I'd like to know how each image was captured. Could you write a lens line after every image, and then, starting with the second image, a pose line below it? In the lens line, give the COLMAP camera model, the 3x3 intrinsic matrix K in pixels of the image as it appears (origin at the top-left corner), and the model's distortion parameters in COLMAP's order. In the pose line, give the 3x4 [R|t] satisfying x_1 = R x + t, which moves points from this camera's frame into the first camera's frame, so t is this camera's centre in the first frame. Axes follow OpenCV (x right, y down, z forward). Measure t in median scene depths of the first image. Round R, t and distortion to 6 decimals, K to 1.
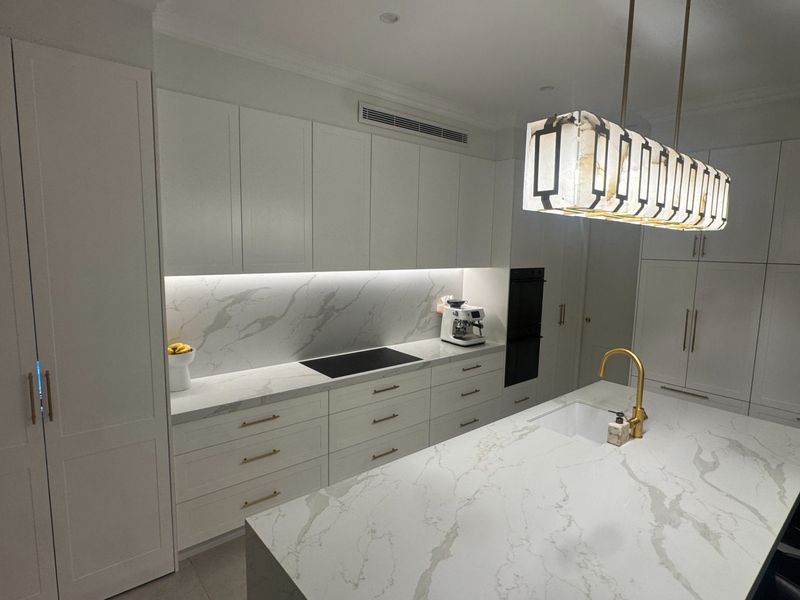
lens RADIAL K [[443.3, 0, 406.9], [0, 443.3, 301.3], [0, 0, 1]] dist [-0.001282, -0.000329]
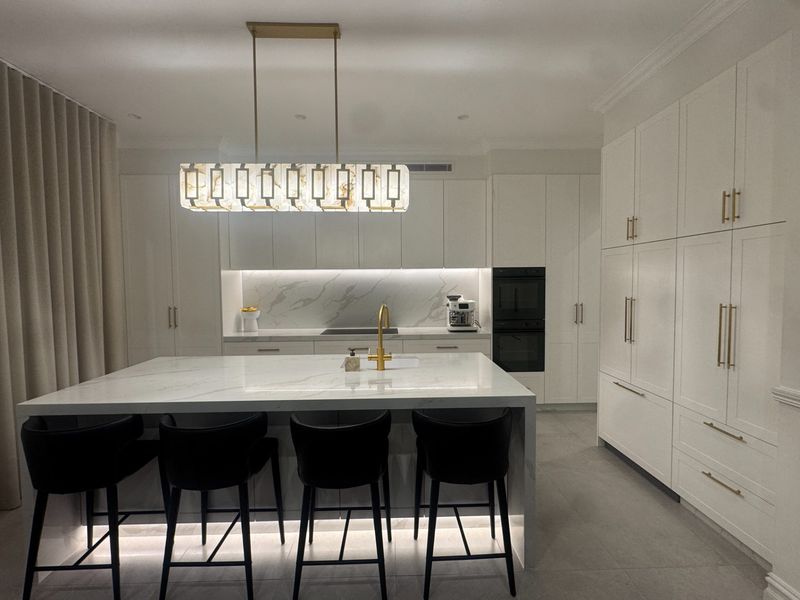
lens RADIAL K [[382.2, 0, 401.7], [0, 382.2, 300.1], [0, 0, 1]] dist [-0.003311, -0.000164]
pose [[0.776574, 0.000844, -0.630026, 0.755290], [-0.054999, 0.996272, -0.066457, 0.101642], [0.627621, 0.086259, 0.773725, 0.090199]]
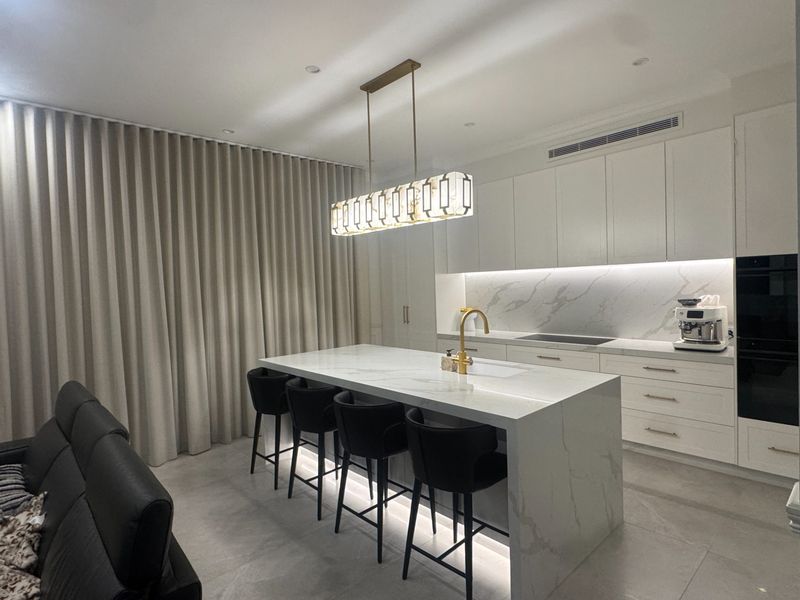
lens RADIAL K [[443.3, 0, 402.0], [0, 443.3, 298.3], [0, 0, 1]] dist [-0.001282, -0.000329]
pose [[0.037211, 0.004174, -0.999299, 1.086536], [-0.097111, 0.995273, 0.000541, 0.058878], [0.994578, 0.097023, 0.037441, 0.449567]]
